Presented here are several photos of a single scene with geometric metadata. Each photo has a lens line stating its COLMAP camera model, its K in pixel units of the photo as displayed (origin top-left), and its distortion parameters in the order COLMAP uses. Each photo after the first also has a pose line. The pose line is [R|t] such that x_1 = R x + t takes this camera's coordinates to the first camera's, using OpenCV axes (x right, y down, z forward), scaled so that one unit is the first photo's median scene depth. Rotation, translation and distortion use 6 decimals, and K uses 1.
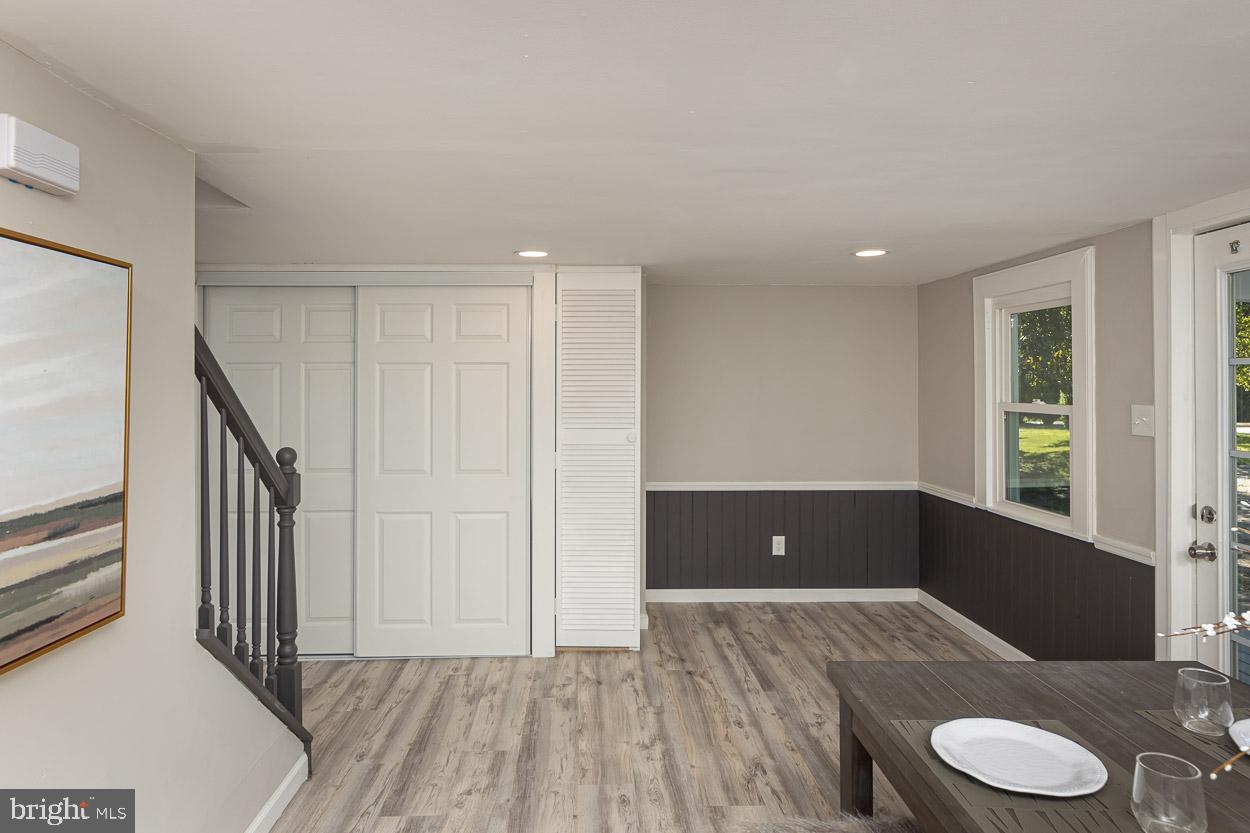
lens RADIAL K [[710.8, 0, 621.1], [0, 710.8, 389.4], [0, 0, 1]] dist [-0.000917, -0.000117]
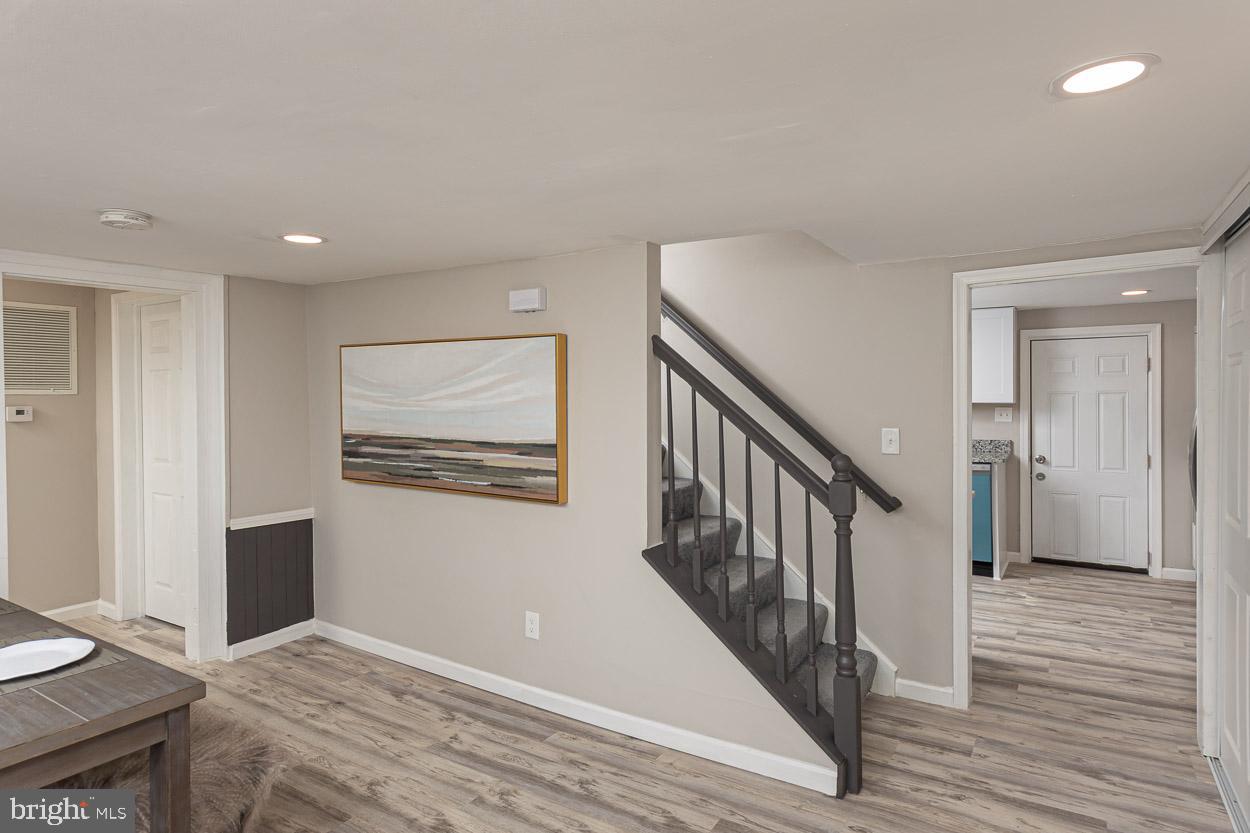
lens RADIAL K [[693.4, 0, 627.9], [0, 693.4, 402.9], [0, 0, 1]] dist [0.001262, 0.000592]
pose [[-0.553317, 0.018136, -0.832773, 0.462579], [0.007027, 0.999829, 0.017104, -0.004277], [0.832941, 0.003612, -0.553350, 1.228123]]
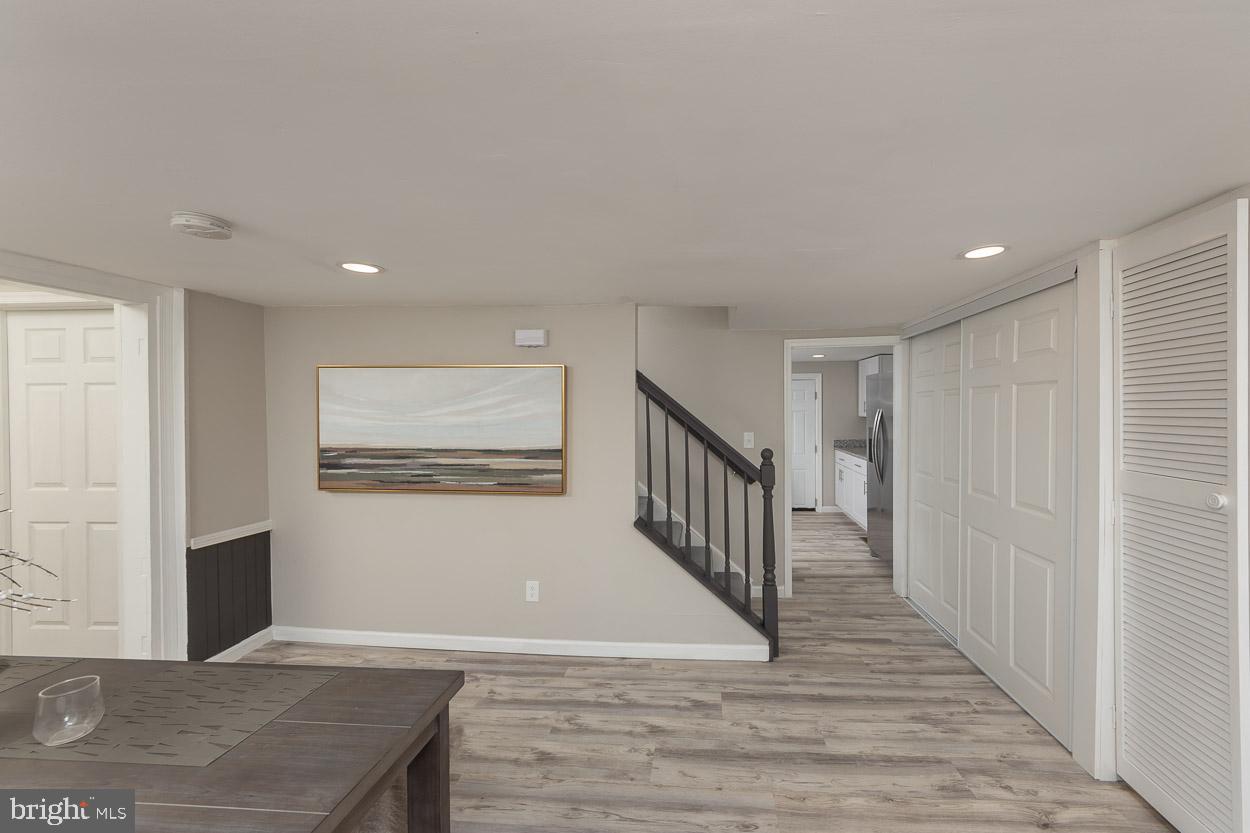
lens RADIAL K [[494.5, 0, 660.2], [0, 494.5, 415.4], [0, 0, 1]] dist [-0.000019, -0.000209]
pose [[-0.096358, 0.013819, -0.995251, 0.613337], [0.004336, 0.999900, 0.013464, -0.004343], [0.995337, -0.003018, -0.096409, 0.835724]]
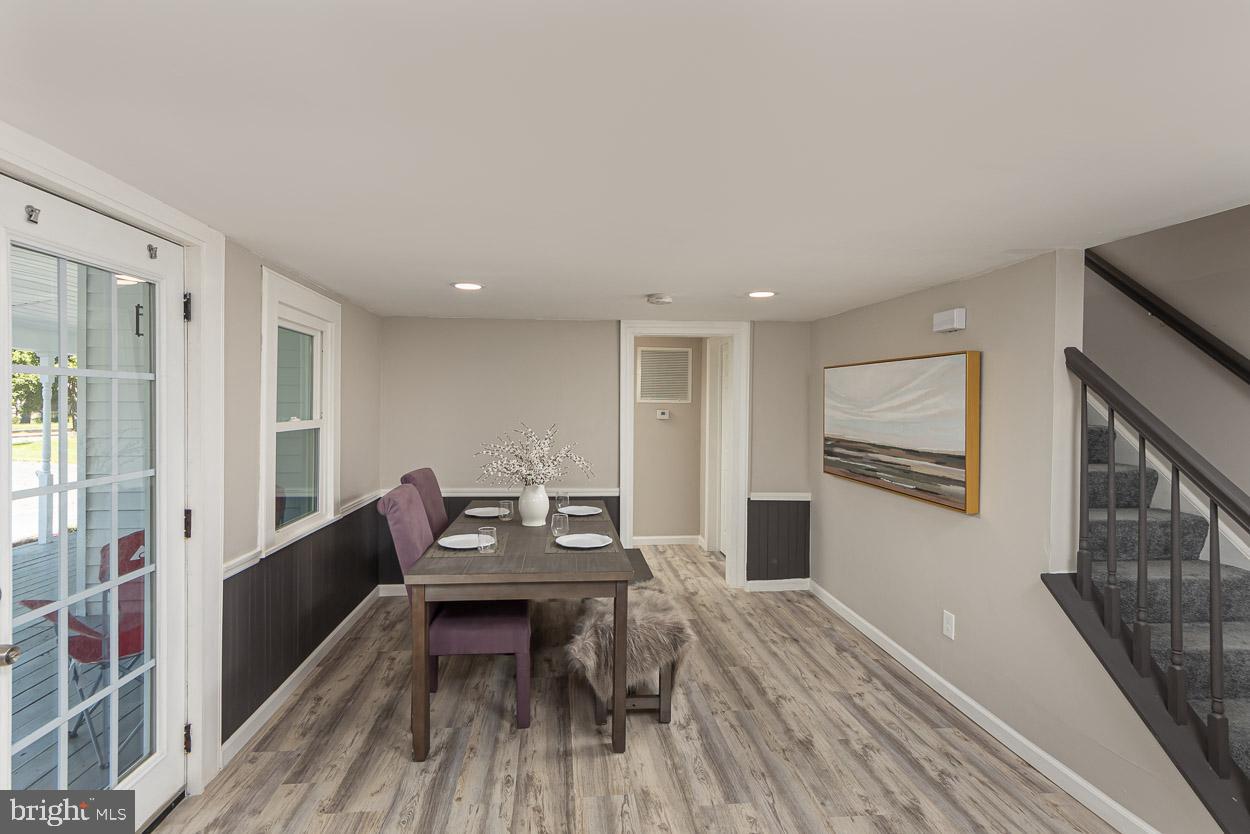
lens RADIAL K [[616.2, 0, 623.7], [0, 616.2, 407.0], [0, 0, 1]] dist [0.000065, -0.000393]
pose [[-0.997070, -0.006589, -0.076207, 0.260304], [-0.007171, 0.999947, 0.007361, -0.006393], [0.076154, 0.007886, -0.997065, 1.500525]]
